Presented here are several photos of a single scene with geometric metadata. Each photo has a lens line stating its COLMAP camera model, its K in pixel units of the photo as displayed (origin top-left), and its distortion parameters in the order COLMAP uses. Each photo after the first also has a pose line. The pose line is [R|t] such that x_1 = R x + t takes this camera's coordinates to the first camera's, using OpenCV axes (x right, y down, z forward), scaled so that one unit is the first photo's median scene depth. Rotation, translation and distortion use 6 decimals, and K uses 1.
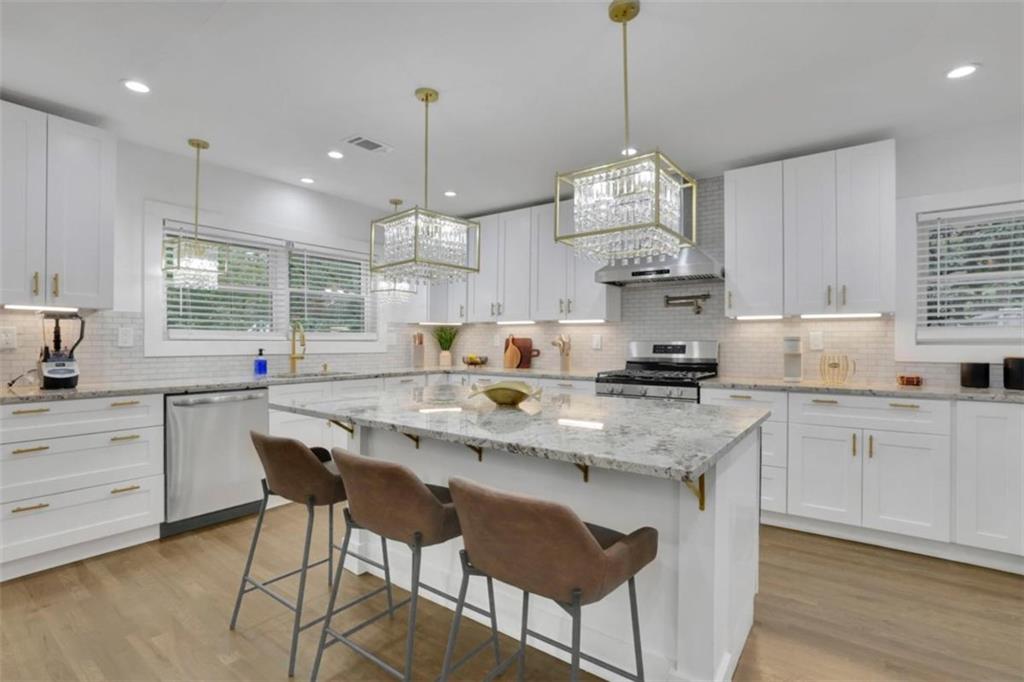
lens RADIAL K [[483.4, 0, 510.4], [0, 483.4, 341.2], [0, 0, 1]] dist [-0.036516, -0.000474]
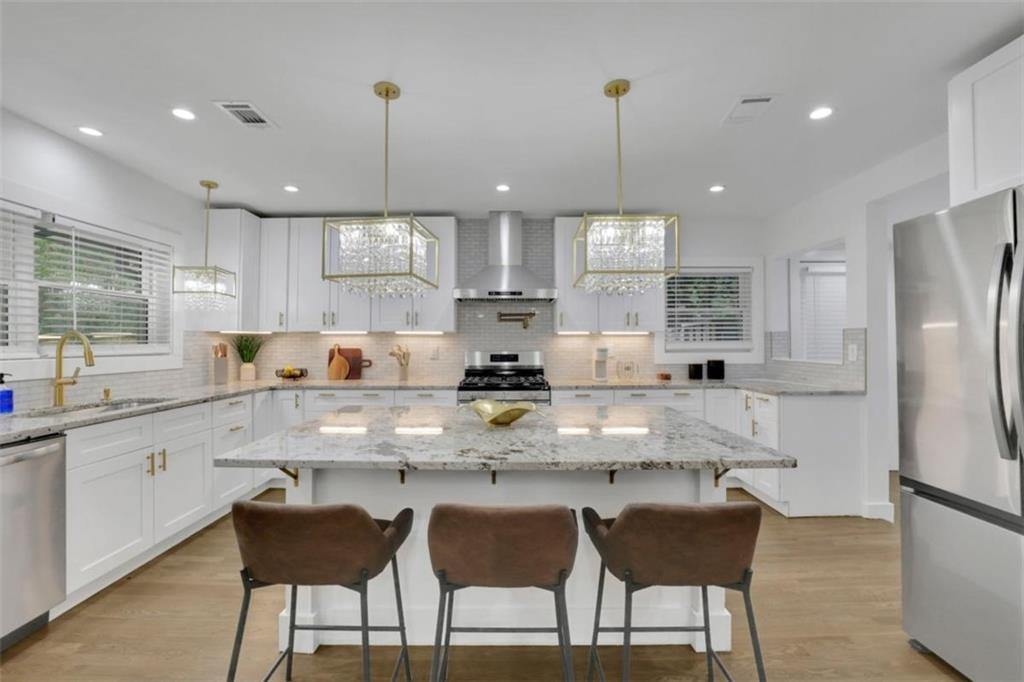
lens RADIAL K [[438.6, 0, 511.3], [0, 438.6, 339.0], [0, 0, 1]] dist [-0.026632, 0.002199]
pose [[0.808928, 0.001380, 0.587906, -0.282724], [0.003503, 0.999968, -0.007168, -0.021934], [-0.587898, 0.007858, 0.808897, 0.121655]]
